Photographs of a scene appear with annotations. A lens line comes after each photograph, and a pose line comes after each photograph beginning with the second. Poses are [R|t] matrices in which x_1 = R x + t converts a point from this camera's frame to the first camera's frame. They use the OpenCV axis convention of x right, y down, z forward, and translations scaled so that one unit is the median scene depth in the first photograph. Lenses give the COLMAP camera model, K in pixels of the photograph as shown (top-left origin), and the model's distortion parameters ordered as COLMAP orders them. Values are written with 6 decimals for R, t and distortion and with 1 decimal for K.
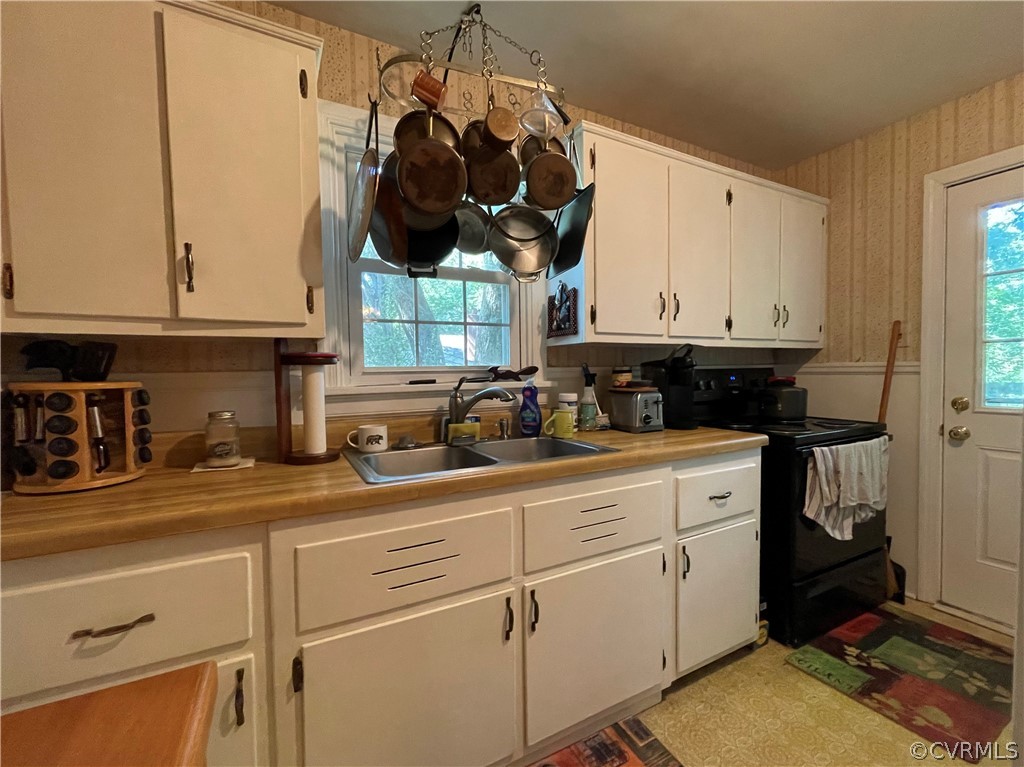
lens RADIAL K [[413.4, 0, 502.9], [0, 413.4, 387.4], [0, 0, 1]] dist [-0.000853, -0.000793]
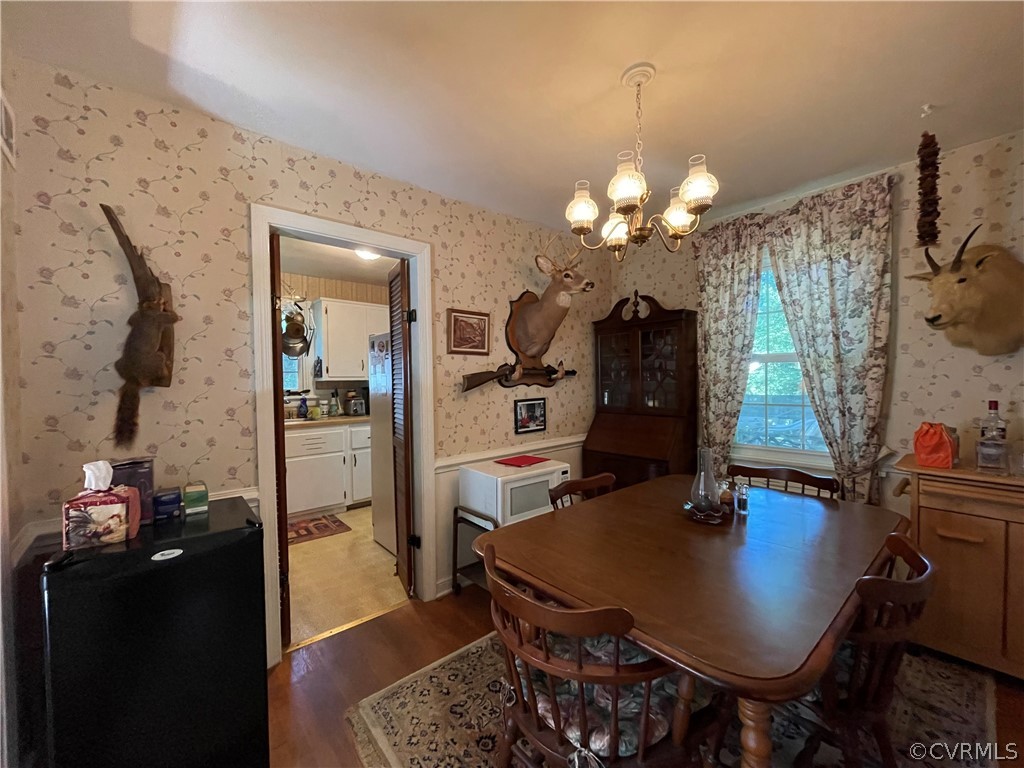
lens RADIAL K [[413.4, 0, 512.1], [0, 413.4, 384.9], [0, 0, 1]] dist [-0.000853, -0.000793]
pose [[0.972333, -0.001662, 0.233593, 0.578806], [0.007189, 0.999714, -0.022814, -0.012387], [-0.233489, 0.023862, 0.972067, -1.401186]]
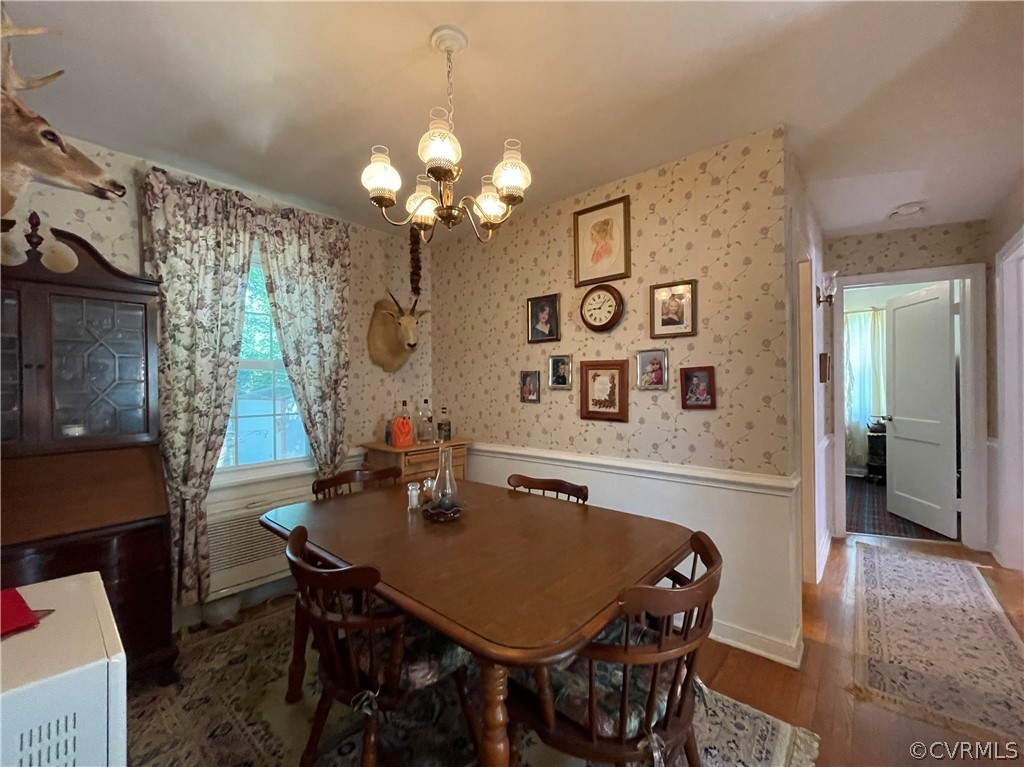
lens RADIAL K [[413.4, 0, 513.5], [0, 413.4, 389.6], [0, 0, 1]] dist [-0.000853, -0.000793]
pose [[-0.367702, 0.015392, 0.929816, 0.312717], [0.053396, 0.998563, 0.004586, -0.014533], [-0.928409, 0.051335, -0.367995, -0.534237]]
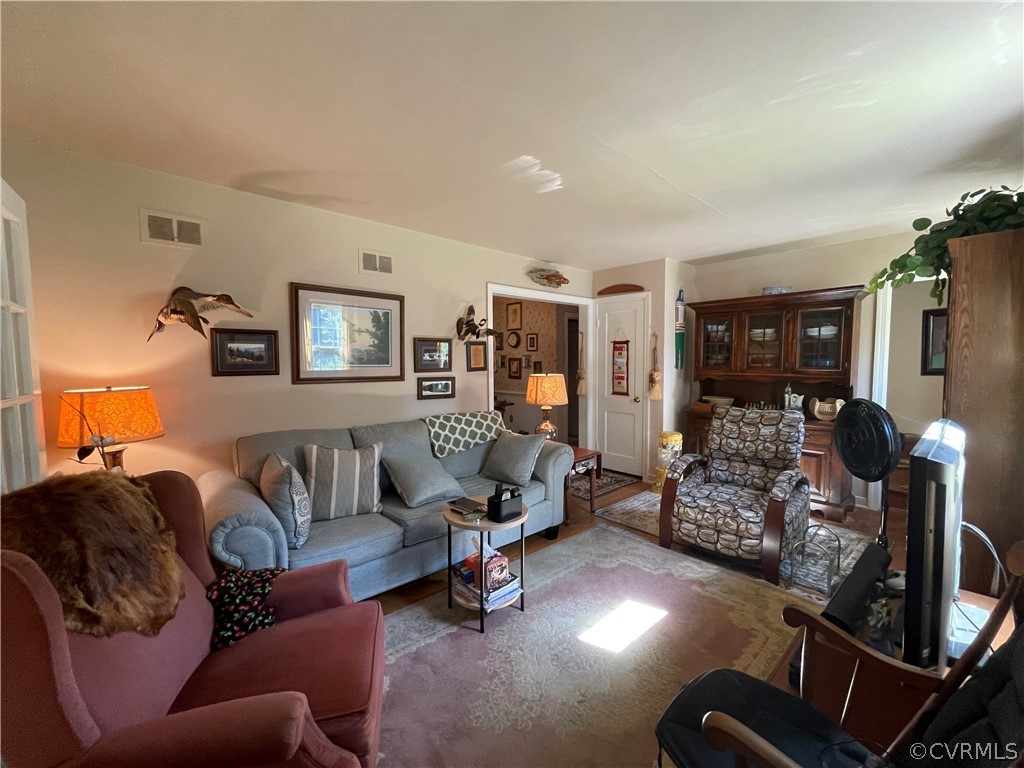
lens RADIAL K [[413.4, 0, 513.7], [0, 413.4, 385.3], [0, 0, 1]] dist [-0.000853, -0.000793]
pose [[-0.258330, -0.040373, 0.965213, -2.041314], [0.049598, 0.997254, 0.054987, -0.041745], [-0.964783, 0.062077, -0.255618, -0.313344]]
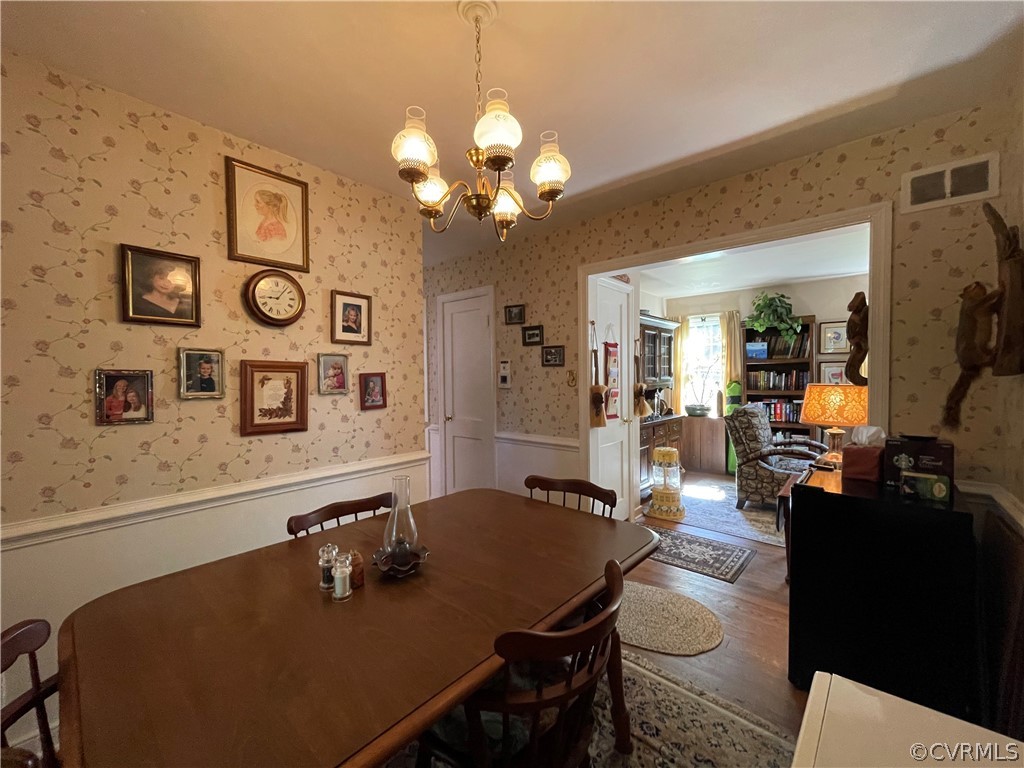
lens RADIAL K [[413.4, 0, 513.1], [0, 413.4, 384.8], [0, 0, 1]] dist [-0.000853, -0.000793]
pose [[-0.932683, 0.037539, -0.358739, 1.170010], [0.015701, 0.997852, 0.063594, -0.077792], [0.360356, 0.053680, -0.931269, -0.077907]]
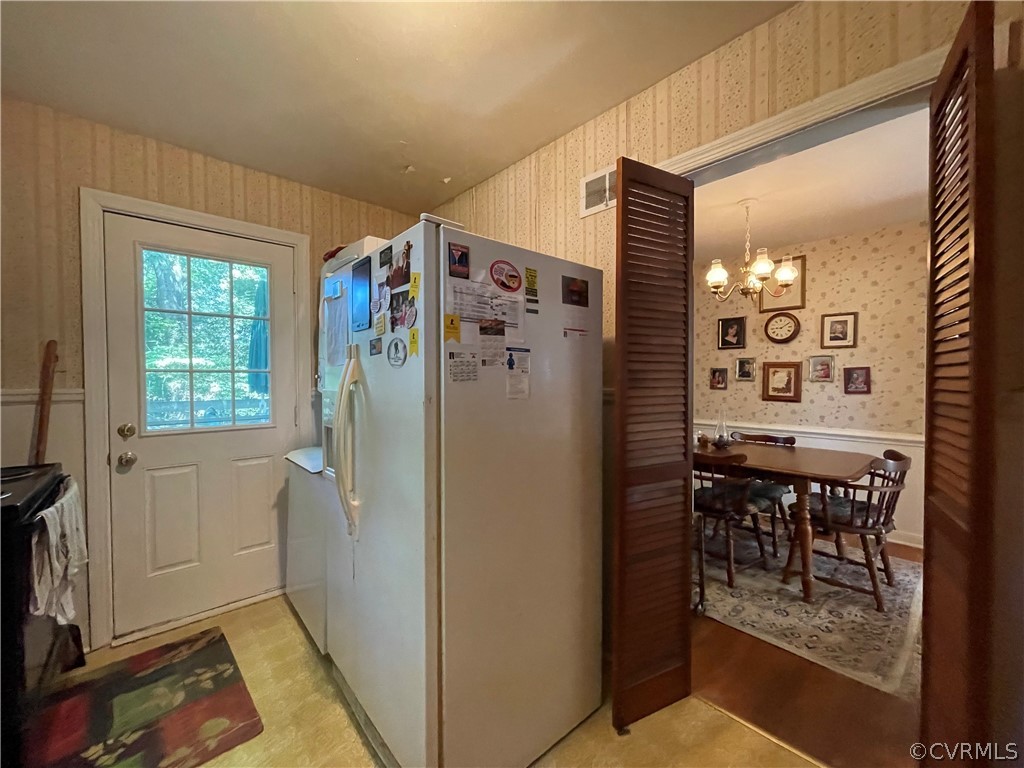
lens RADIAL K [[413.4, 0, 515.2], [0, 413.4, 387.5], [0, 0, 1]] dist [-0.000853, -0.000793]
pose [[-0.255769, -0.002305, 0.966735, -0.142760], [0.044730, 0.998898, 0.014216, -0.046070], [-0.965703, 0.046878, -0.255384, 0.405612]]
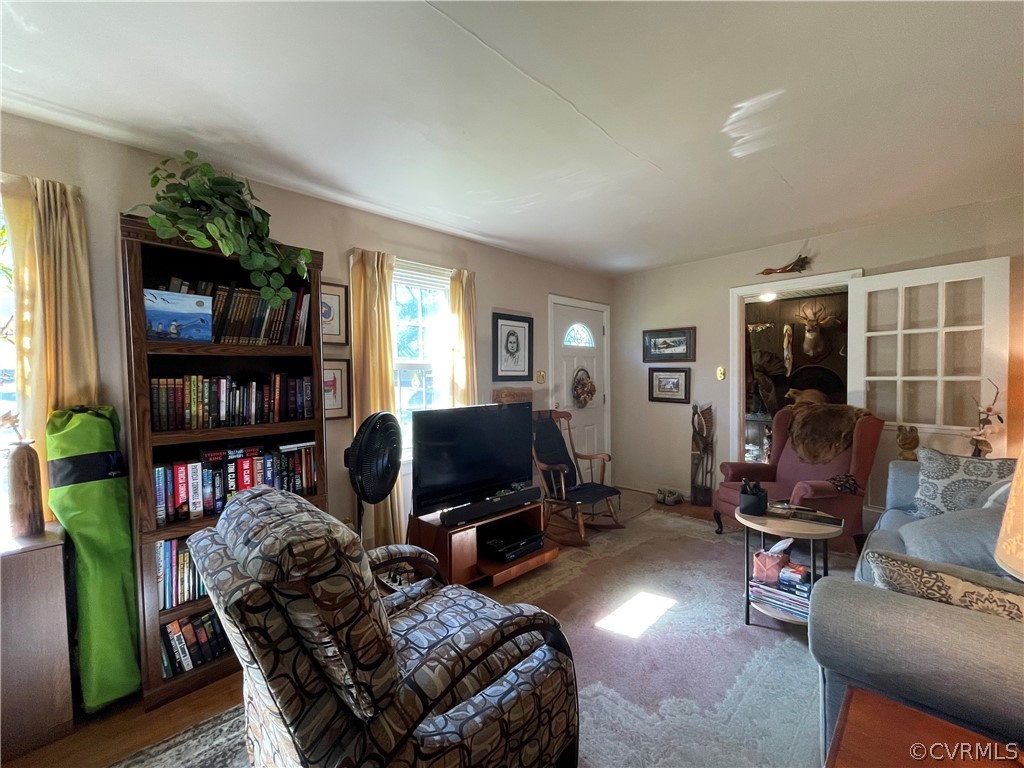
lens RADIAL K [[413.4, 0, 510.8], [0, 413.4, 384.7], [0, 0, 1]] dist [-0.000853, -0.000793]
pose [[0.273749, 0.033884, -0.961204, -0.124947], [-0.025103, 0.999290, 0.028077, 0.001106], [0.961474, 0.016443, 0.274405, -1.493281]]
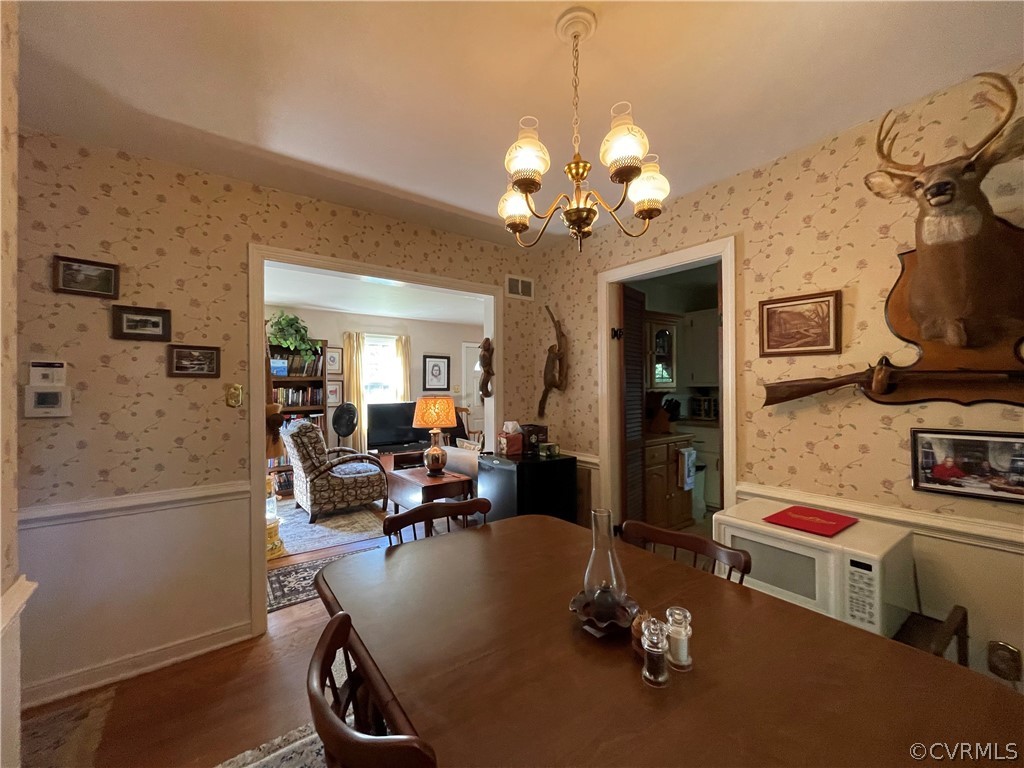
lens RADIAL K [[413.4, 0, 513.2], [0, 413.4, 385.1], [0, 0, 1]] dist [-0.000853, -0.000793]
pose [[0.160746, 0.012254, -0.986920, 1.605285], [-0.031600, 0.999474, 0.007263, -0.057764], [0.986490, 0.030019, 0.161049, -0.893180]]
